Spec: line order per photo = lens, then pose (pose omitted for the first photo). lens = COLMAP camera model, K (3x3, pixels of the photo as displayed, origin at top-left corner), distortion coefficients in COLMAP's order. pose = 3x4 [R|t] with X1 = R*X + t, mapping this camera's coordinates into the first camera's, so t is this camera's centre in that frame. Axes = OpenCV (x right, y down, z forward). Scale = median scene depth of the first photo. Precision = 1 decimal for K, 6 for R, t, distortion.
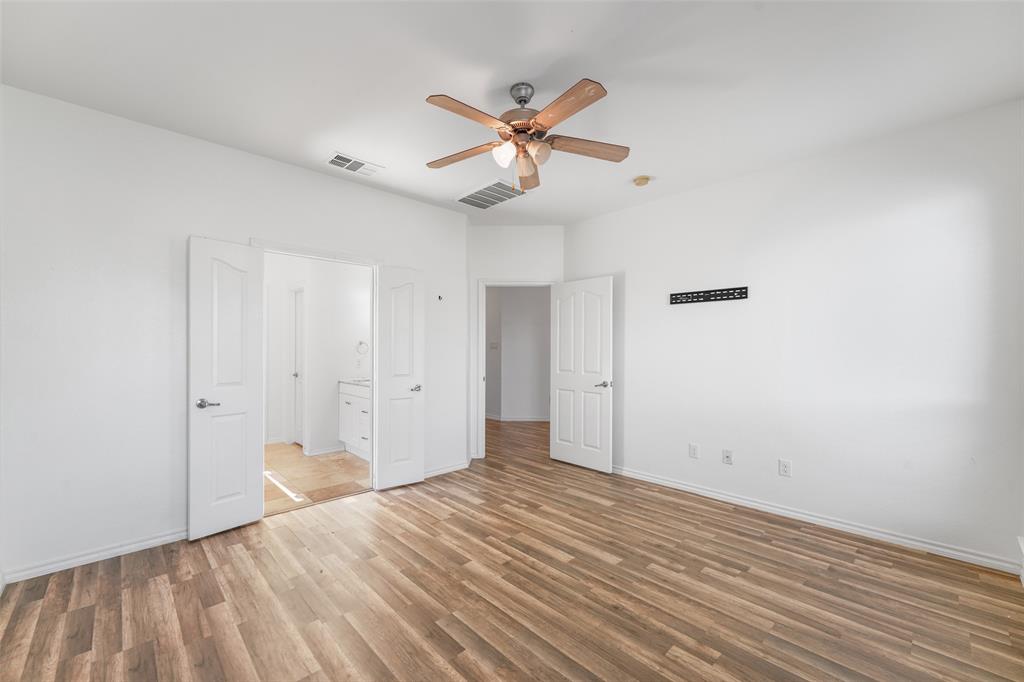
lens RADIAL K [[411.8, 0, 509.3], [0, 411.8, 350.0], [0, 0, 1]] dist [-0.000193, -0.000119]
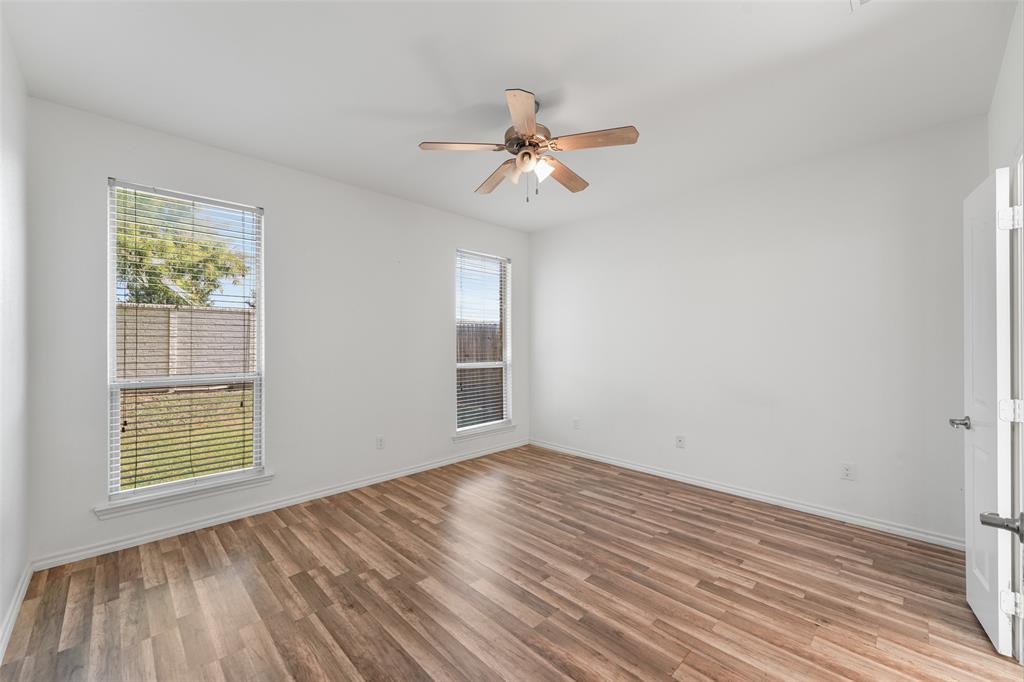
lens RADIAL K [[411.8, 0, 509.3], [0, 411.8, 350.0], [0, 0, 1]] dist [-0.000193, -0.000119]
pose [[-0.999840, -0.000348, -0.017911, 0.093729], [-0.000679, 0.999830, 0.018450, -0.013665], [0.017902, 0.018460, -0.999669, 1.947294]]
